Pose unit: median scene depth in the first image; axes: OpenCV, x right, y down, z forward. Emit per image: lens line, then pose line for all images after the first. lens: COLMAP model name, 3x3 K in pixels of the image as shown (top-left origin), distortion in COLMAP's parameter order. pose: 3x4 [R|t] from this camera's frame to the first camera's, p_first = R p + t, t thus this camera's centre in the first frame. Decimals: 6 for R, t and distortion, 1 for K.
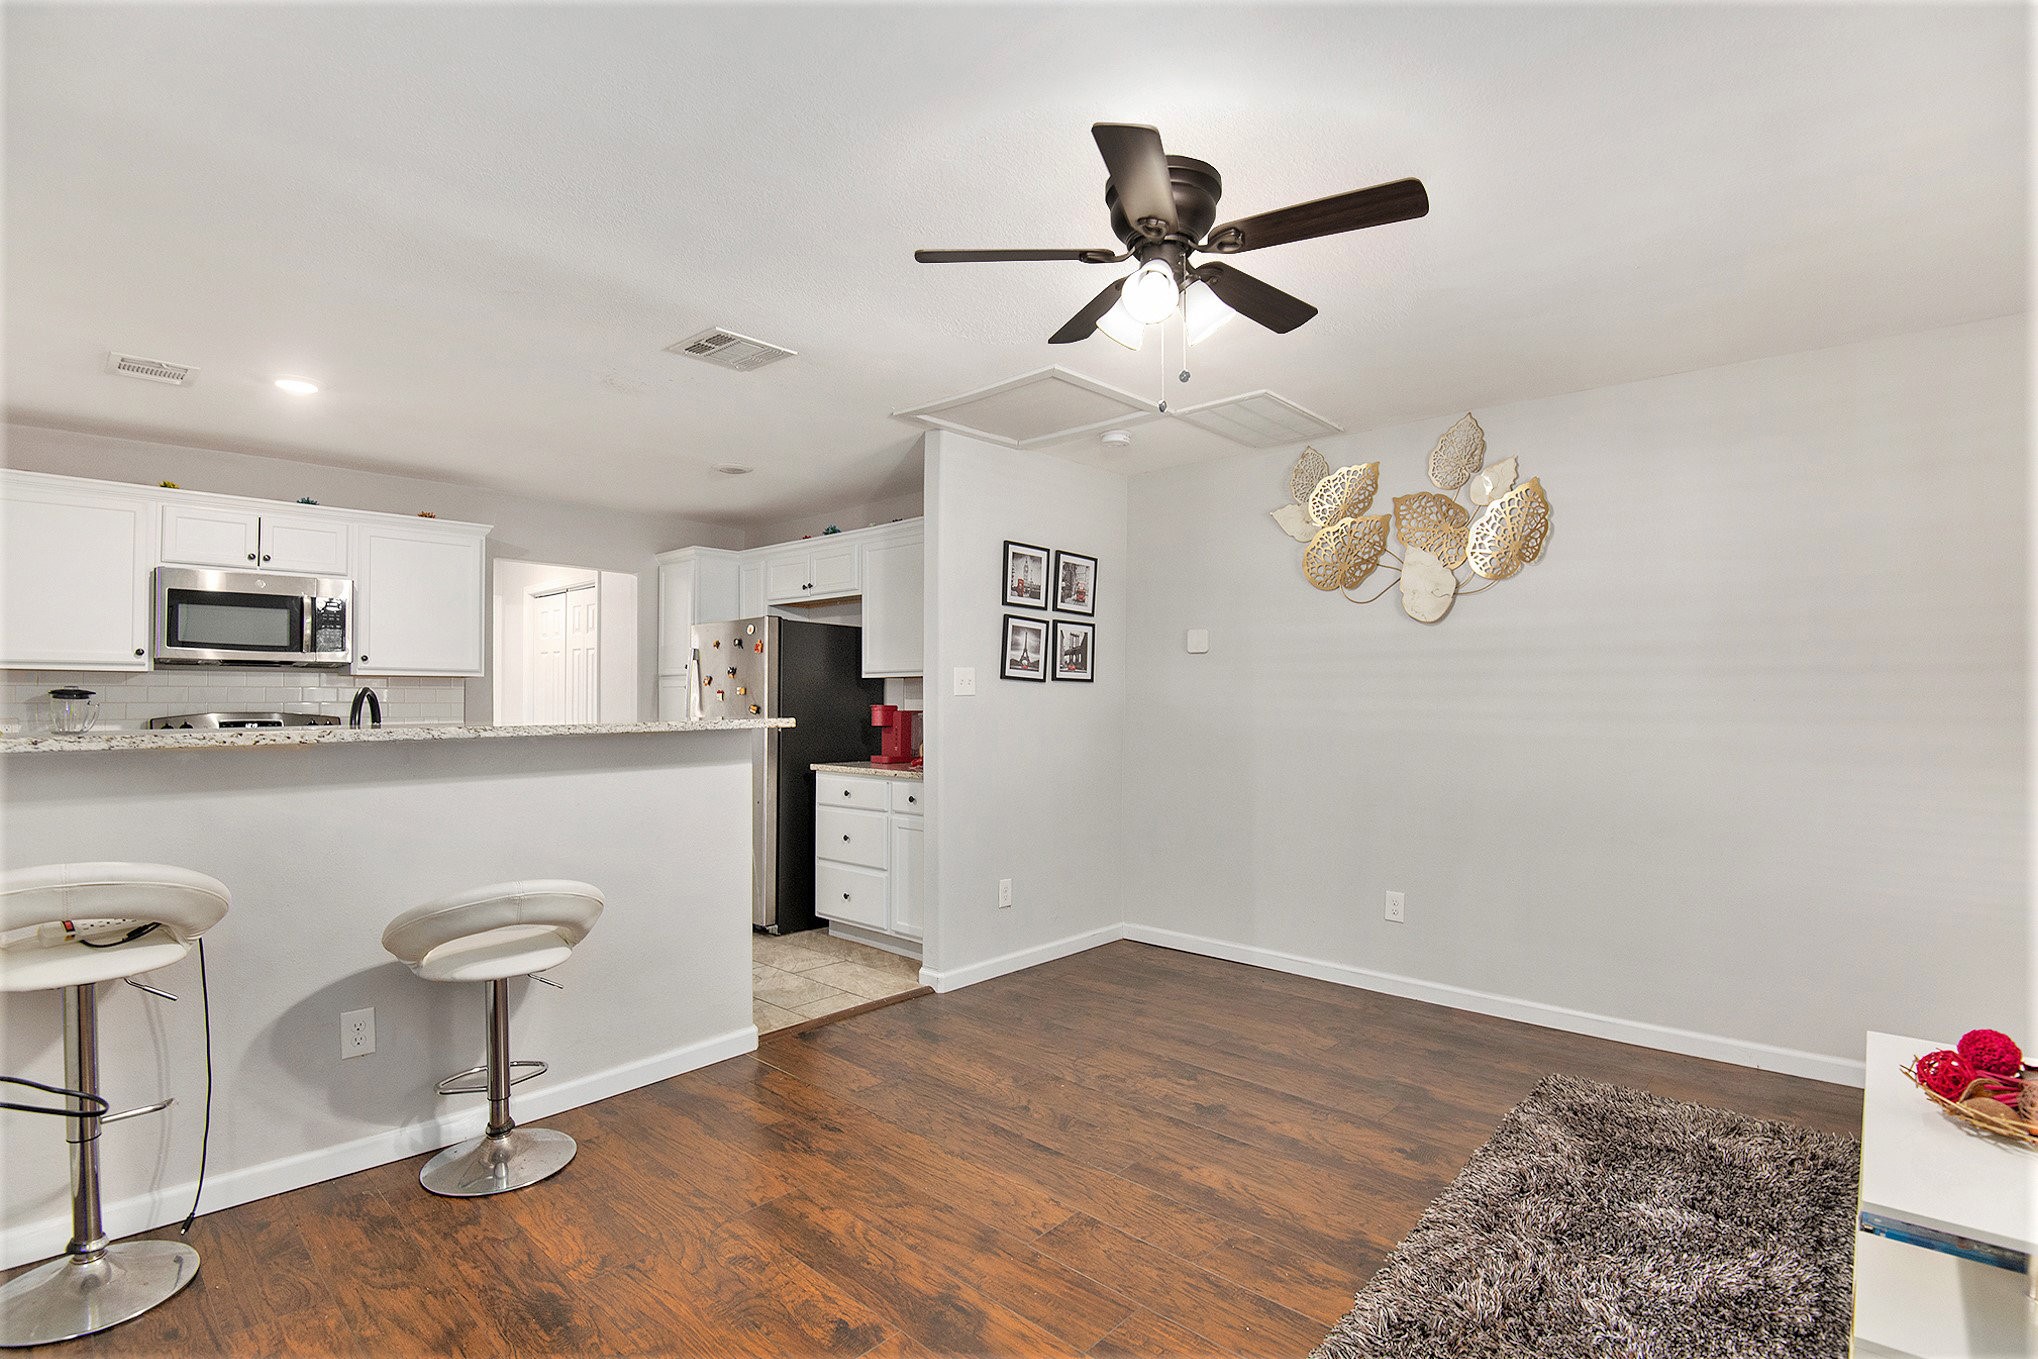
lens RADIAL K [[951.6, 0, 1011.4], [0, 951.6, 678.1], [0, 0, 1]] dist [-0.007626, -0.014926]
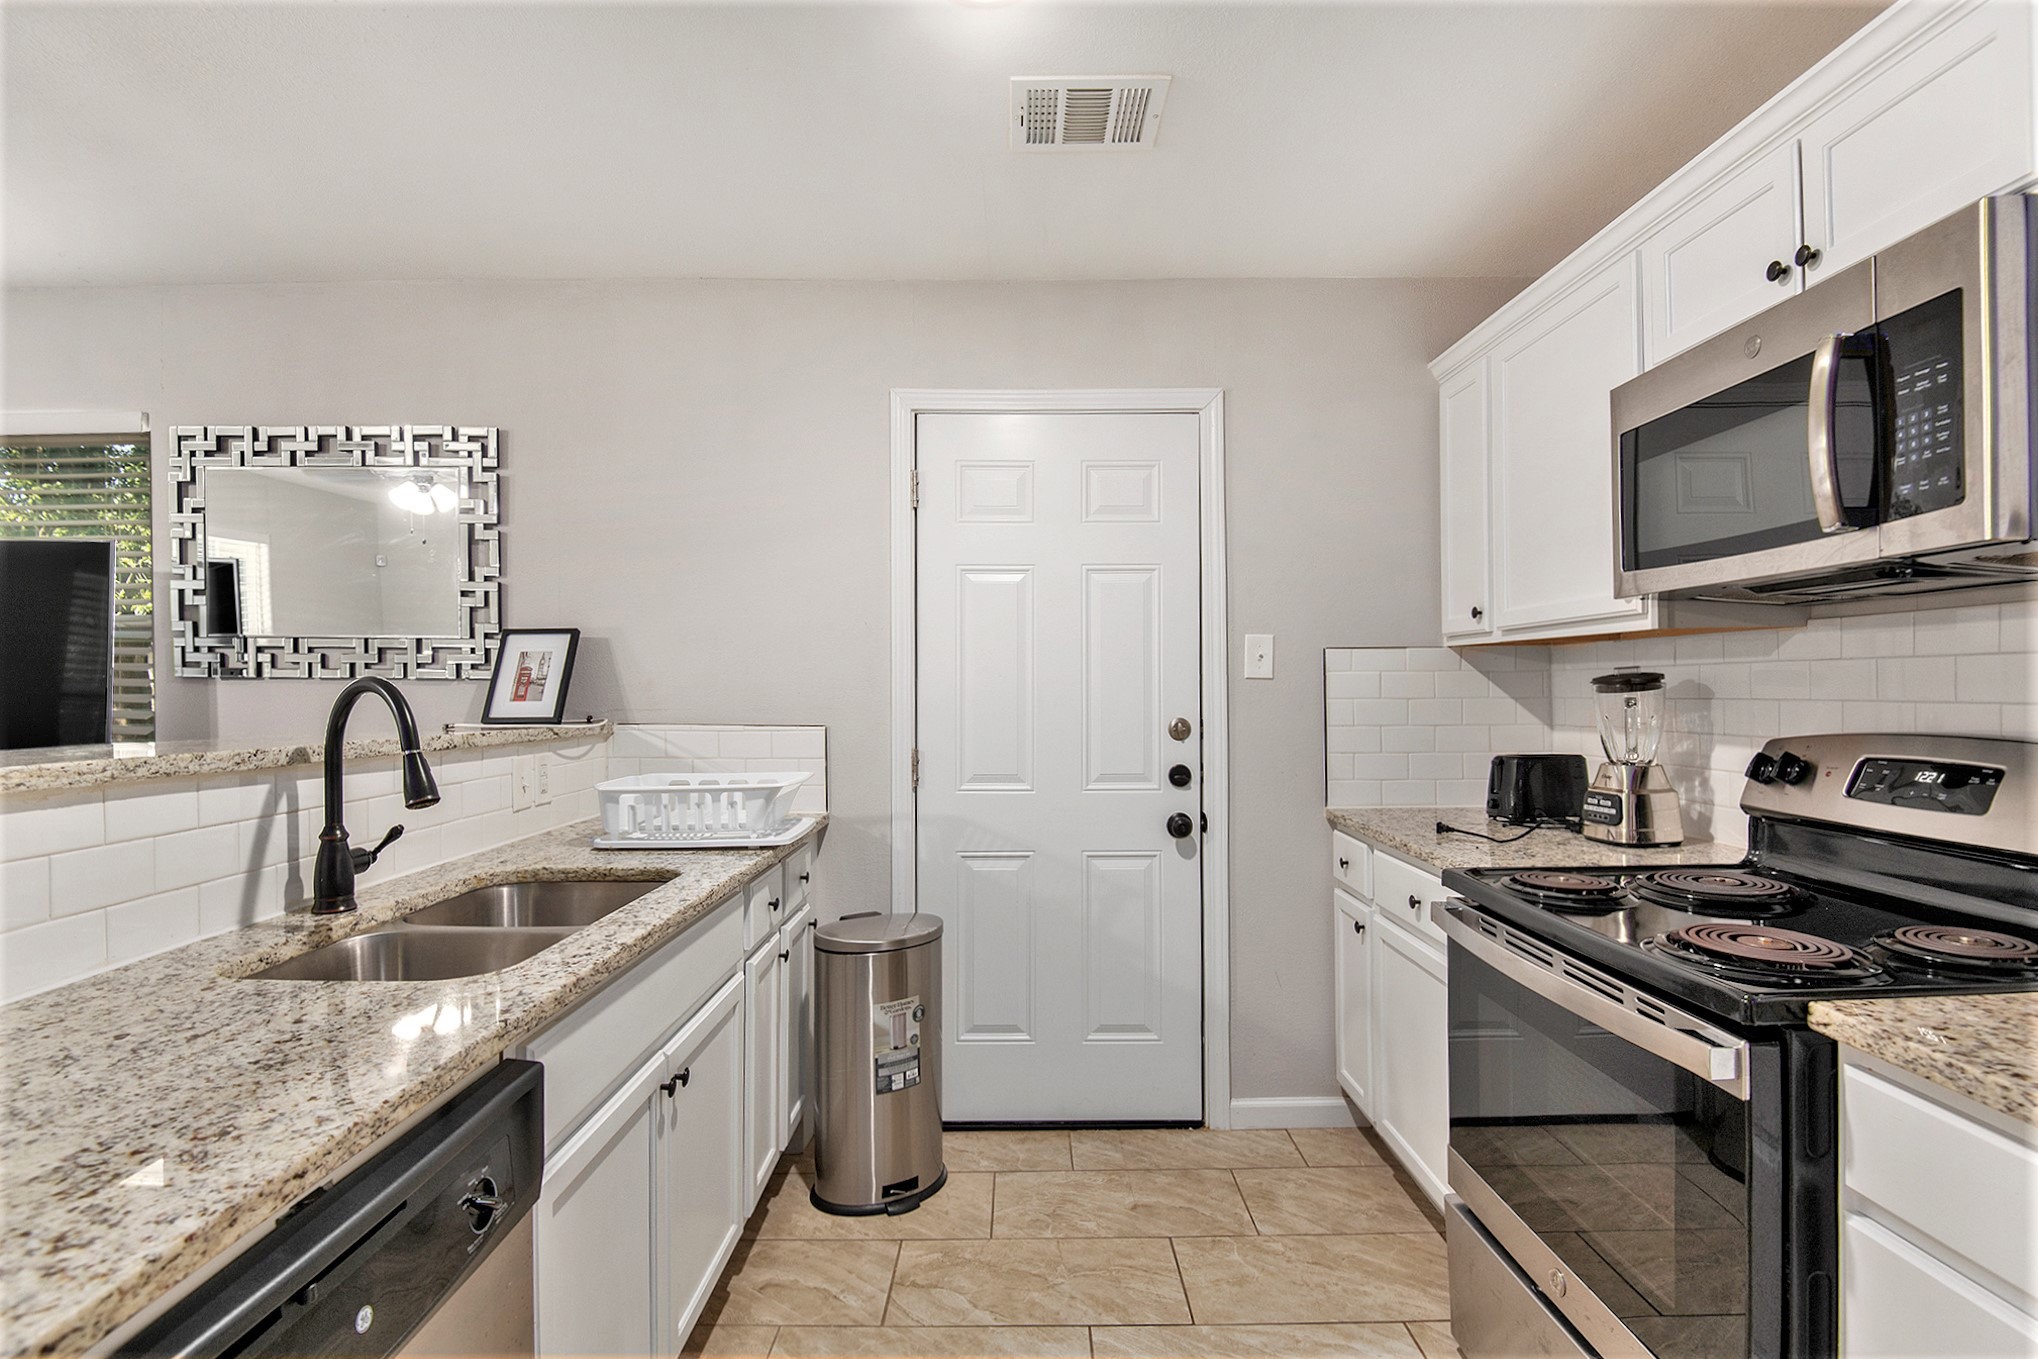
lens RADIAL K [[951.6, 0, 1033.2], [0, 951.6, 685.5], [0, 0, 1]] dist [-0.007626, -0.014926]
pose [[-0.719552, 0.000618, -0.694438, -0.377685], [0.017186, 0.999709, -0.016918, 0.019628], [0.694226, -0.024108, -0.719354, 1.043087]]
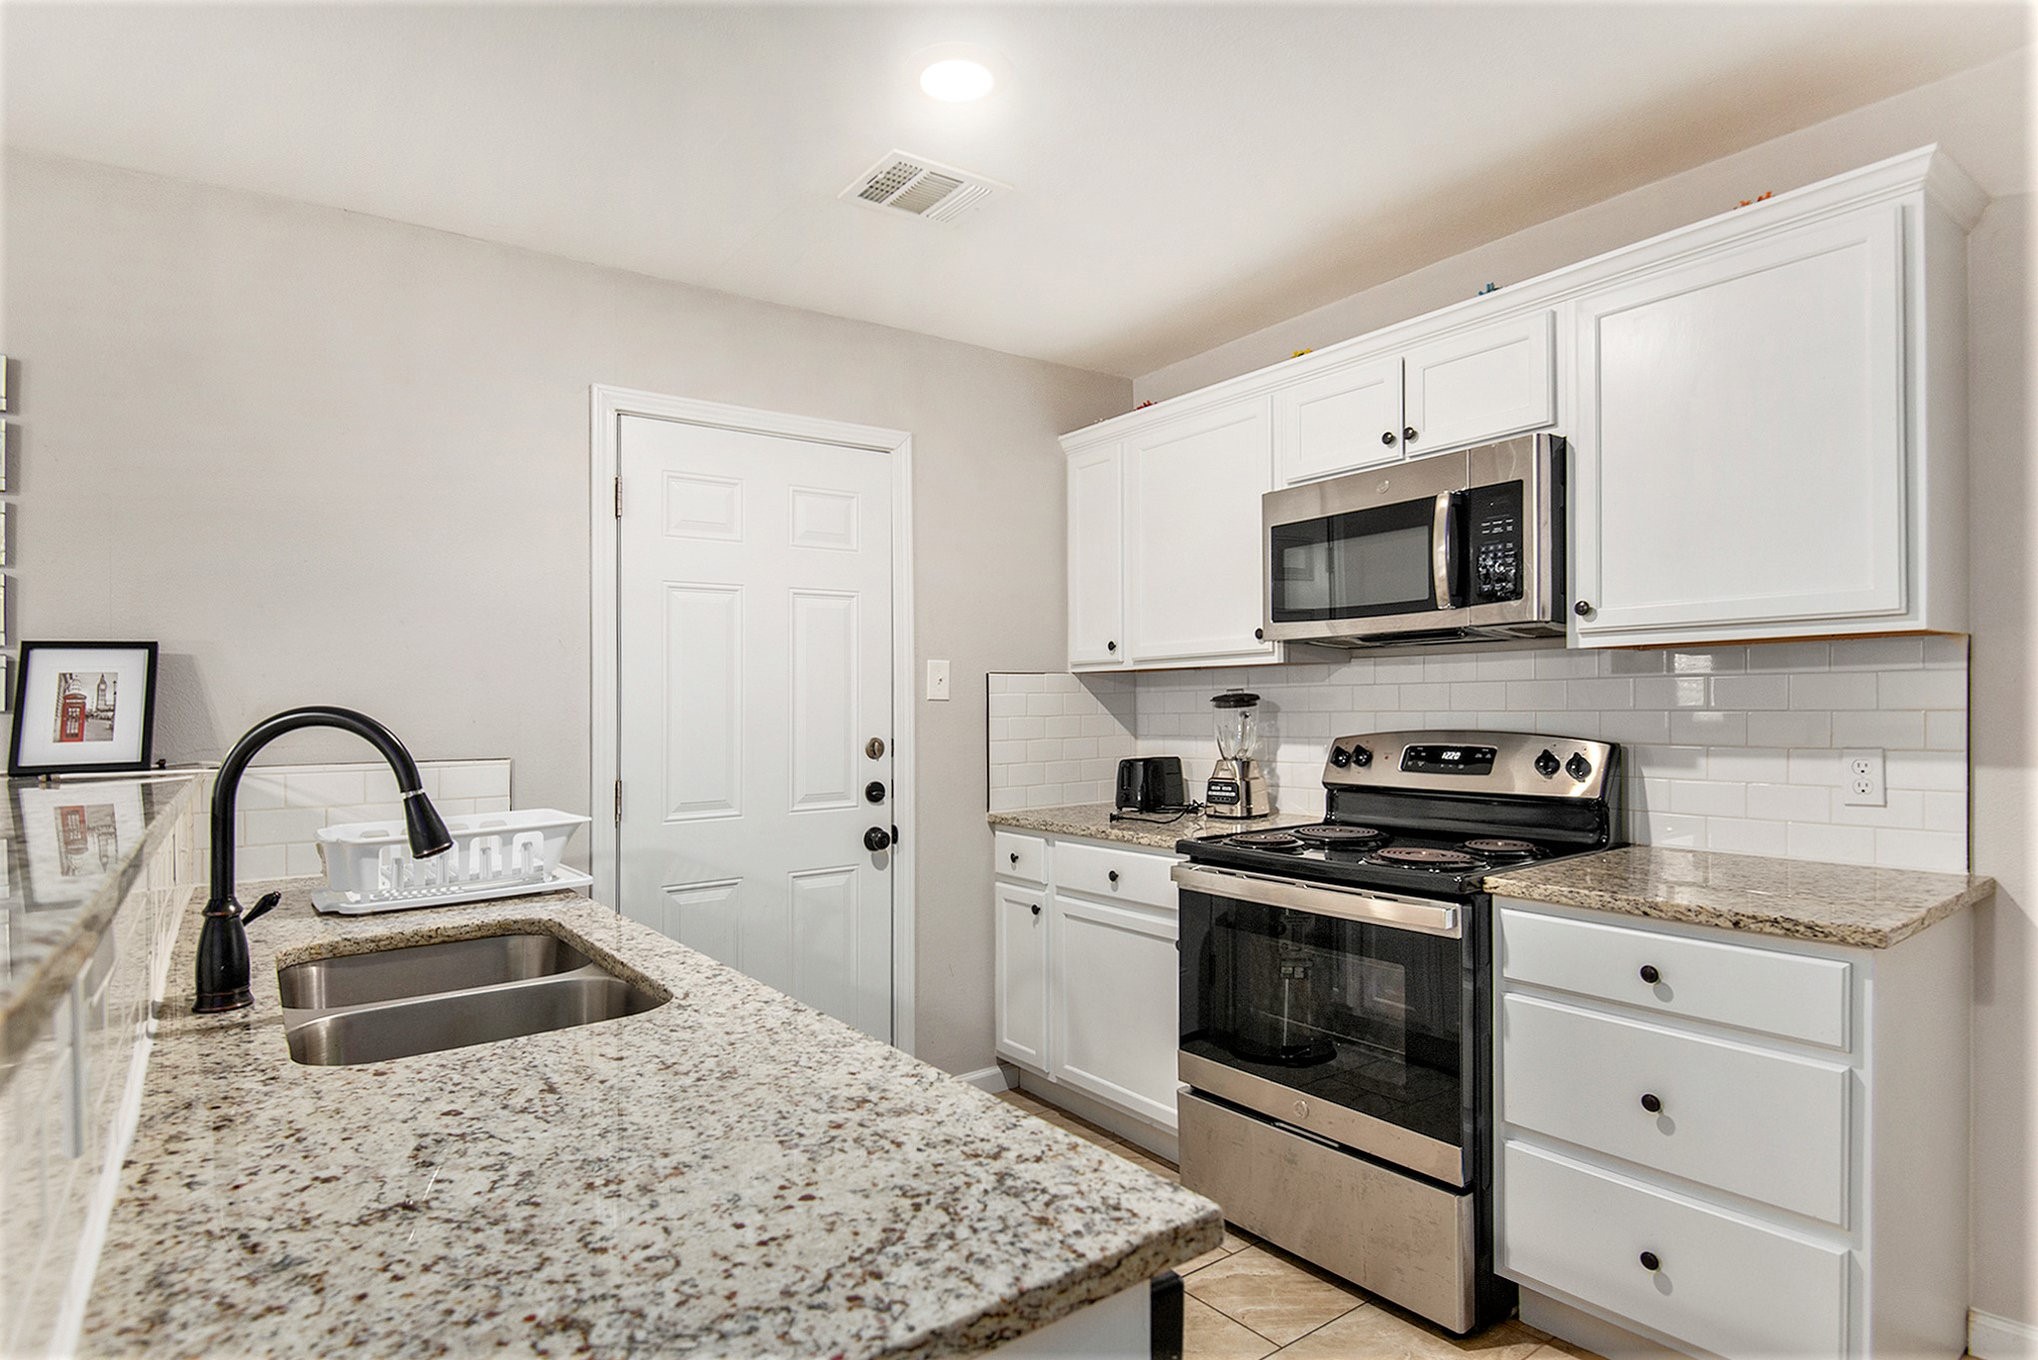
lens RADIAL K [[1040.3, 0, 1003.7], [0, 1040.3, 711.0], [0, 0, 1]] dist [-0.014807, -0.006673]
pose [[-0.205063, 0.010835, -0.978689, -0.190252], [0.037960, 0.999274, 0.003110, 0.014535], [0.978012, -0.036513, -0.205325, 0.898859]]
